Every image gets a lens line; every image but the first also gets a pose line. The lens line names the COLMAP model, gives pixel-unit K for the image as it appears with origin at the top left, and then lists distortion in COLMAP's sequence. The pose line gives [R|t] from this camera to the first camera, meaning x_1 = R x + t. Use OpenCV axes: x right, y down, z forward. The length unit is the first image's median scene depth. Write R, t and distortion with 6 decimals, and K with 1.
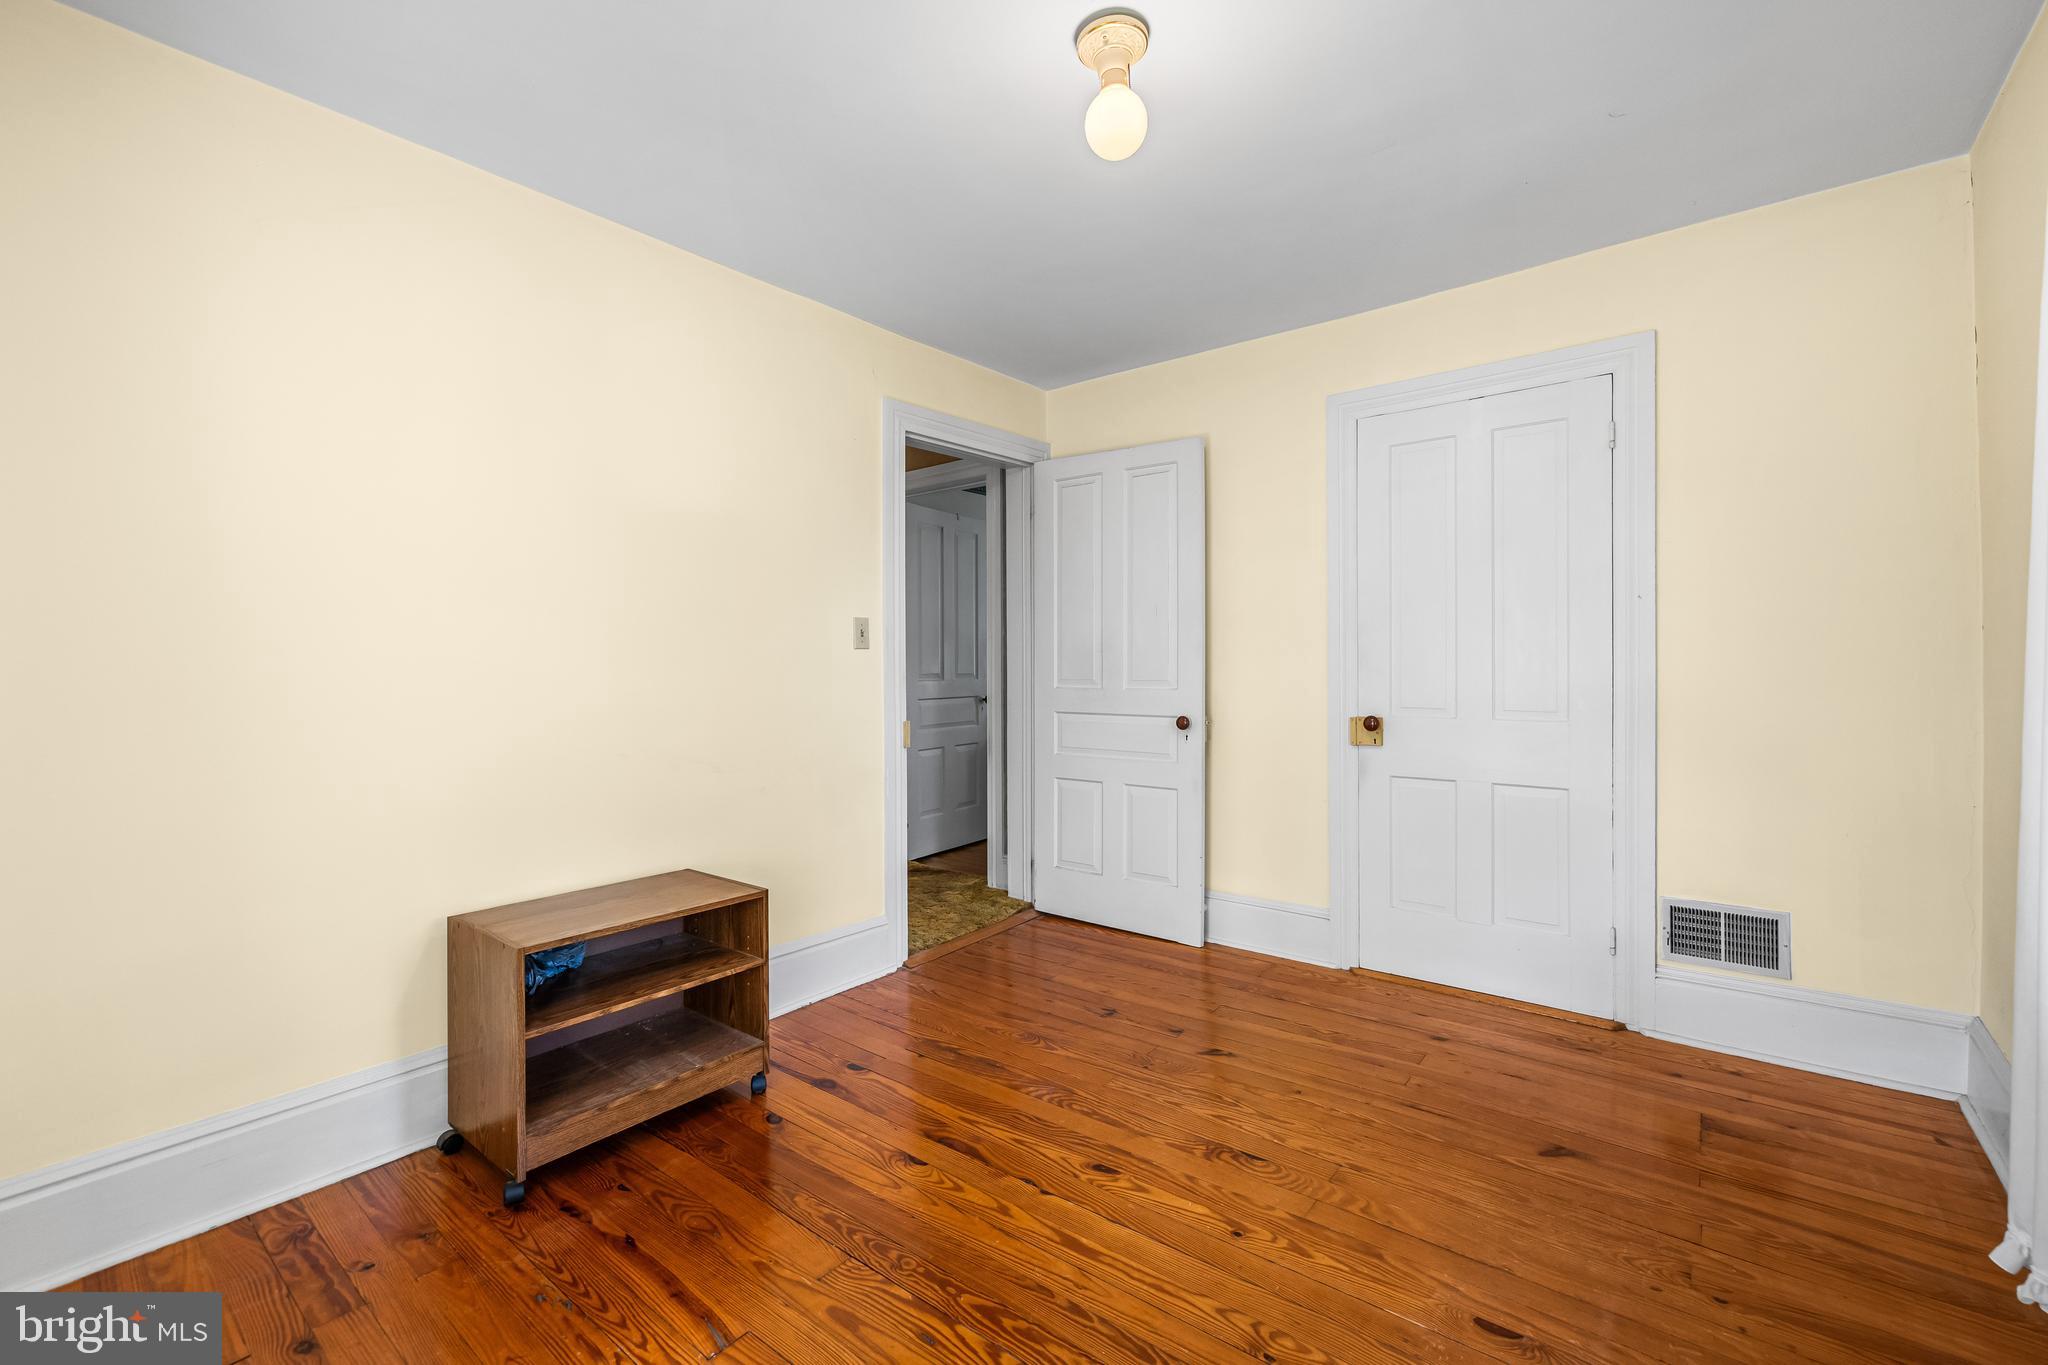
lens RADIAL K [[866.2, 0, 1015.2], [0, 866.2, 659.1], [0, 0, 1]] dist [-0.000868, -0.000008]
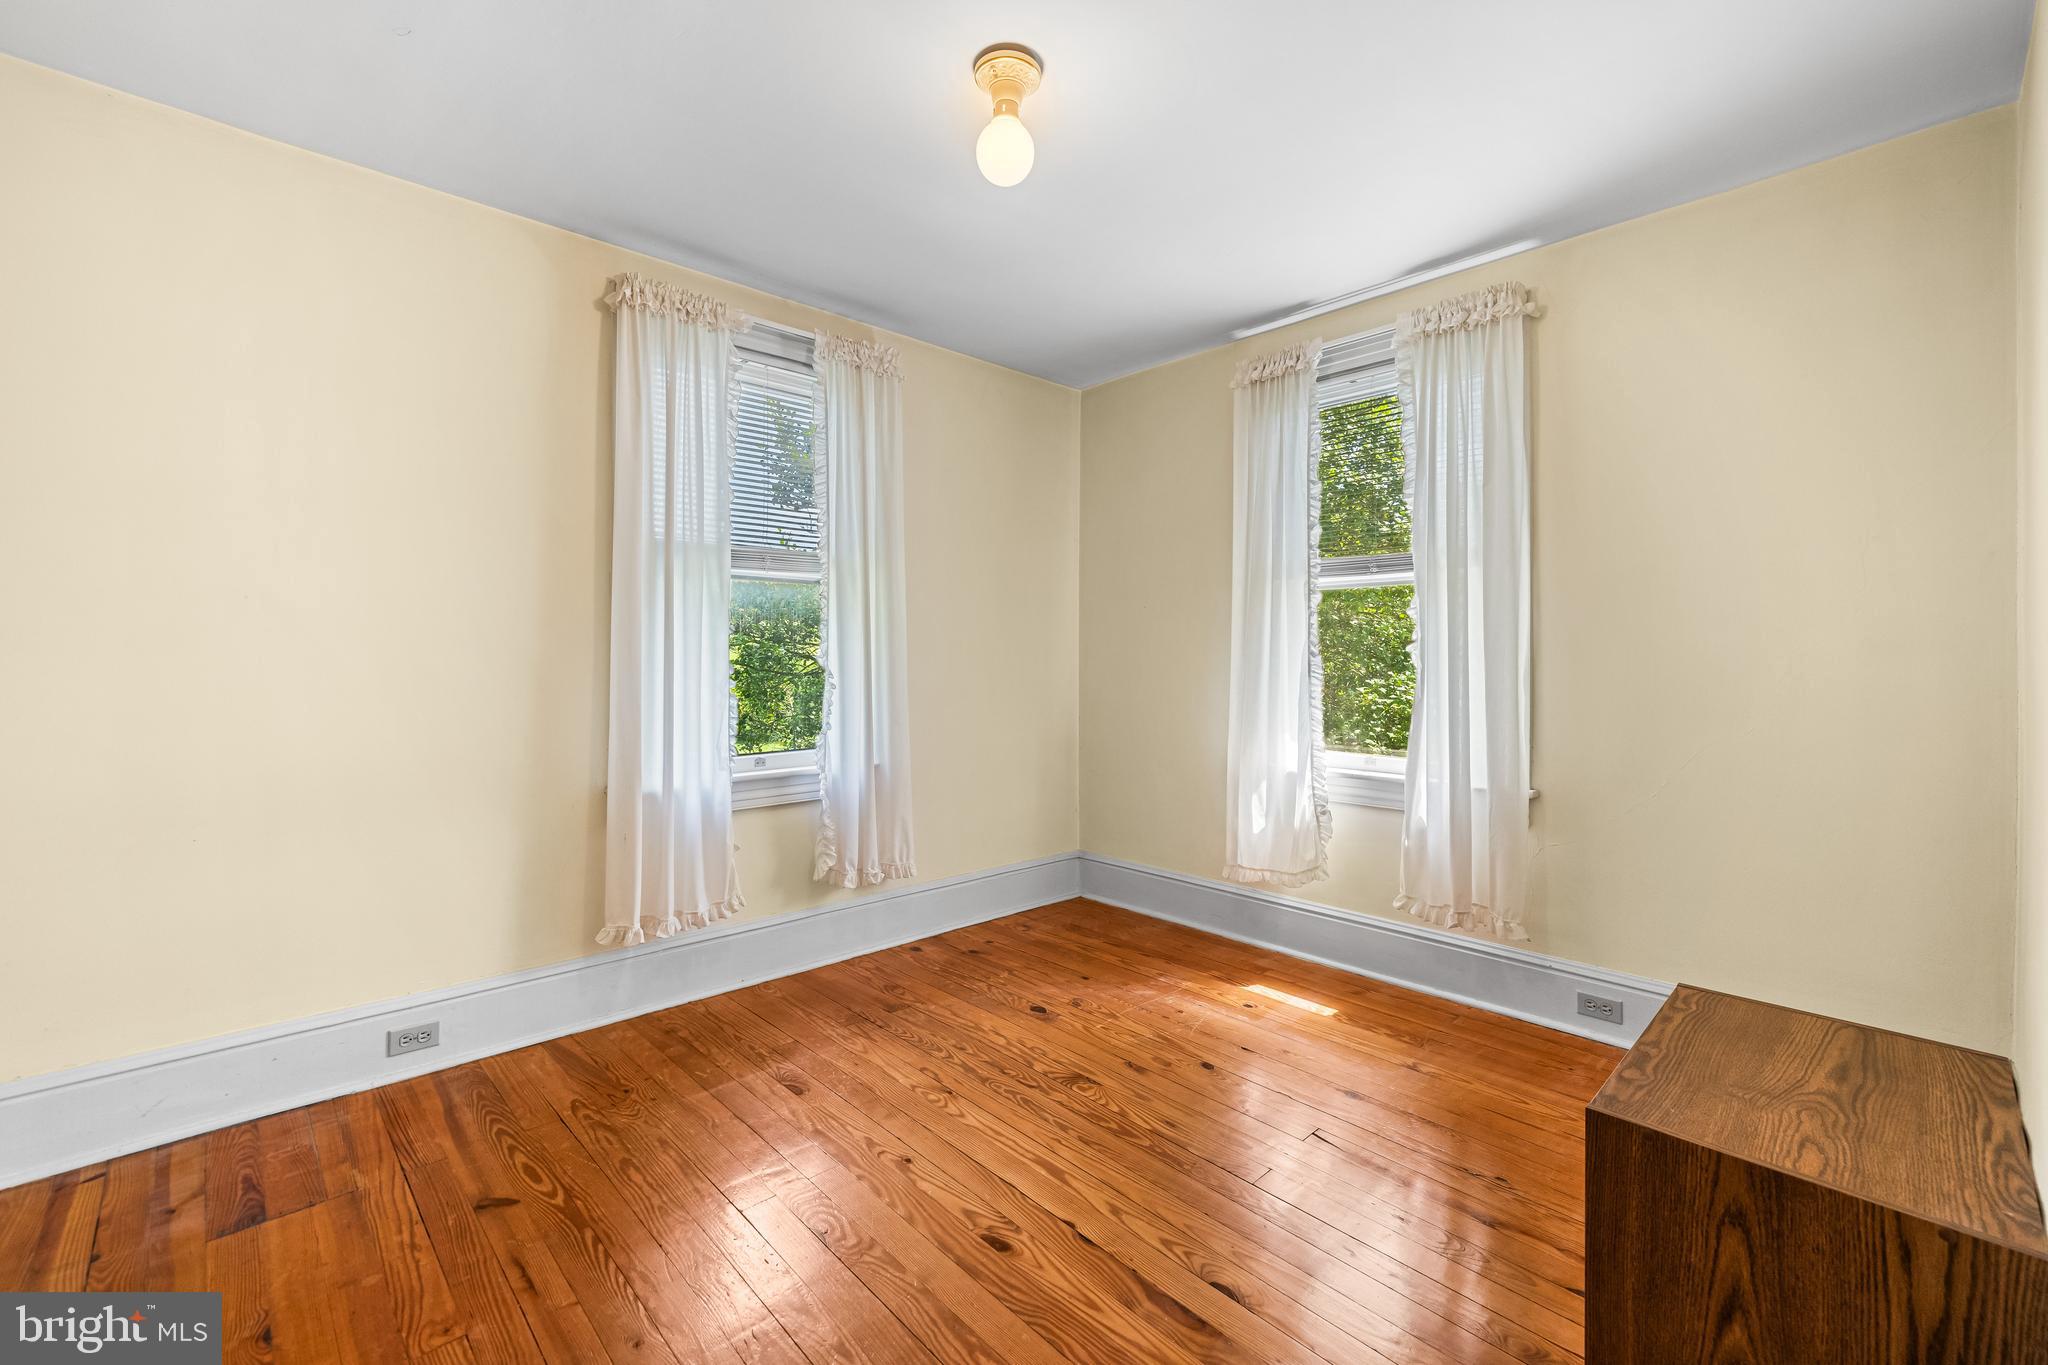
lens RADIAL K [[866.2, 0, 1015.2], [0, 866.2, 659.1], [0, 0, 1]] dist [-0.000868, -0.000008]
pose [[-0.990244, -0.000569, 0.139340, -0.038173], [-0.000816, 0.999998, -0.001714, 0.007562], [-0.139339, -0.001811, -0.990243, 2.024526]]
